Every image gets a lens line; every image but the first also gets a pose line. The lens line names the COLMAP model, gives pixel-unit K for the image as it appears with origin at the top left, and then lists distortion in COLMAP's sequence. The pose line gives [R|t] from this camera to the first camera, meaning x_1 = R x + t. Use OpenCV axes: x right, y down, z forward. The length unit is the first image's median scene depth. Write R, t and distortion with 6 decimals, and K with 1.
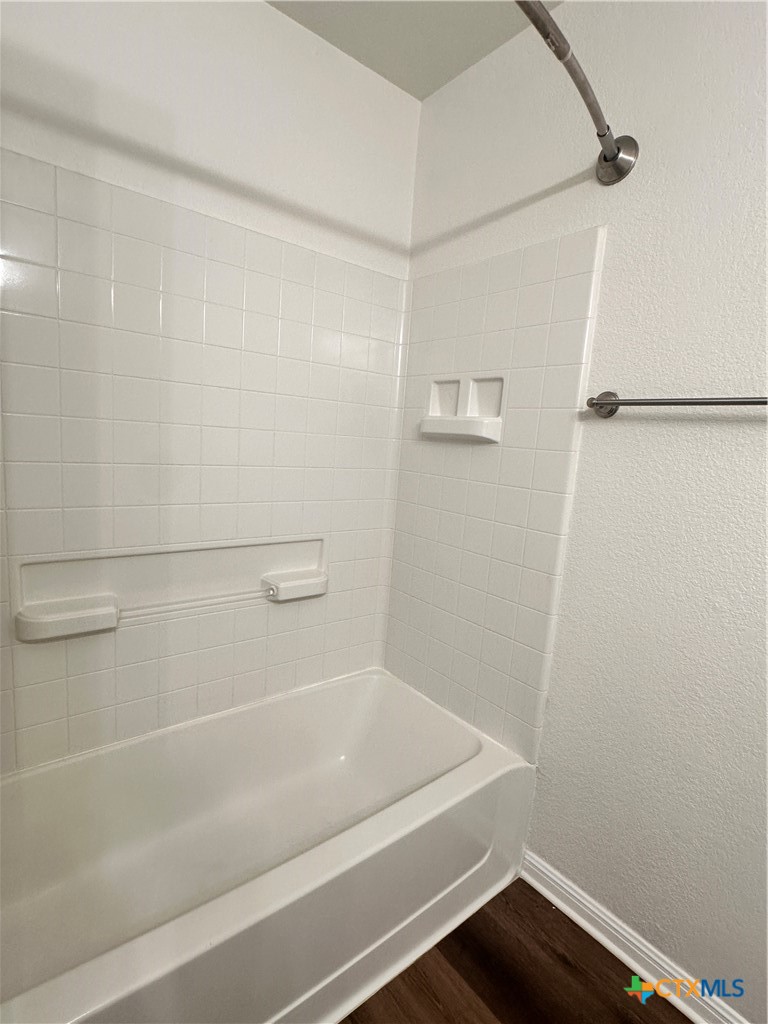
lens RADIAL K [[500.4, 0, 384.0], [0, 500.4, 512.0], [0, 0, 1]] dist [-0.000662, -0.000644]
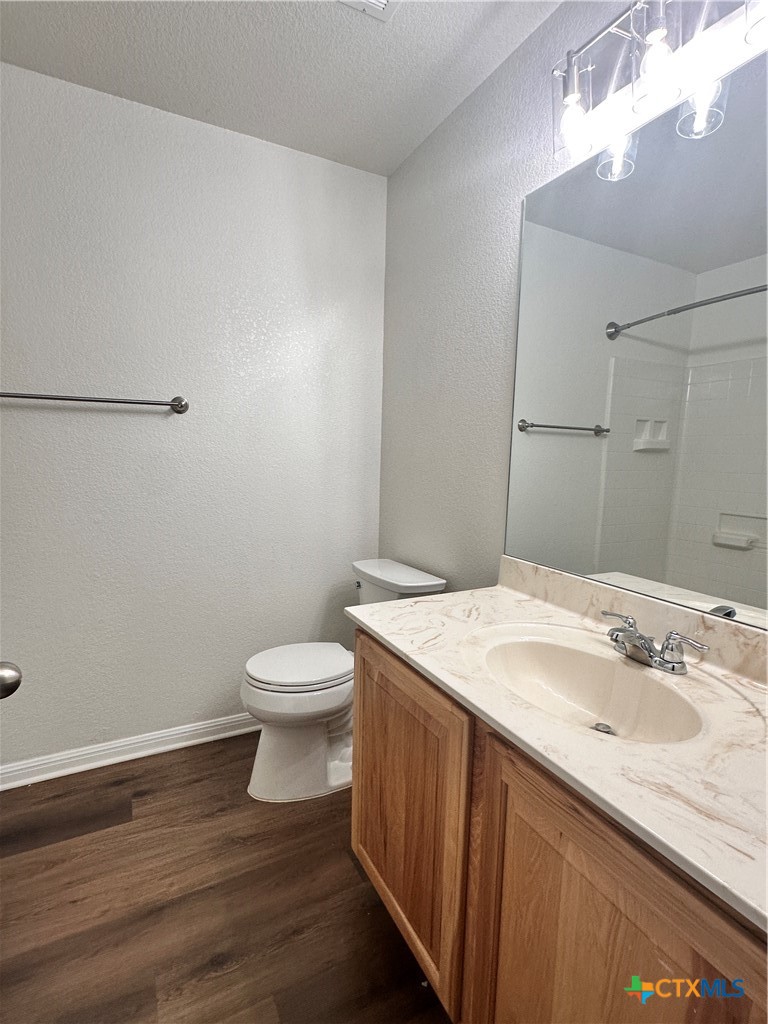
lens RADIAL K [[500.4, 0, 384.0], [0, 500.4, 512.0], [0, 0, 1]] dist [-0.000662, -0.000644]
pose [[0.209559, -0.174138, 0.962165, -0.675762], [0.142000, 0.979002, 0.146258, 0.046182], [-0.967430, 0.105978, 0.229887, -0.297358]]
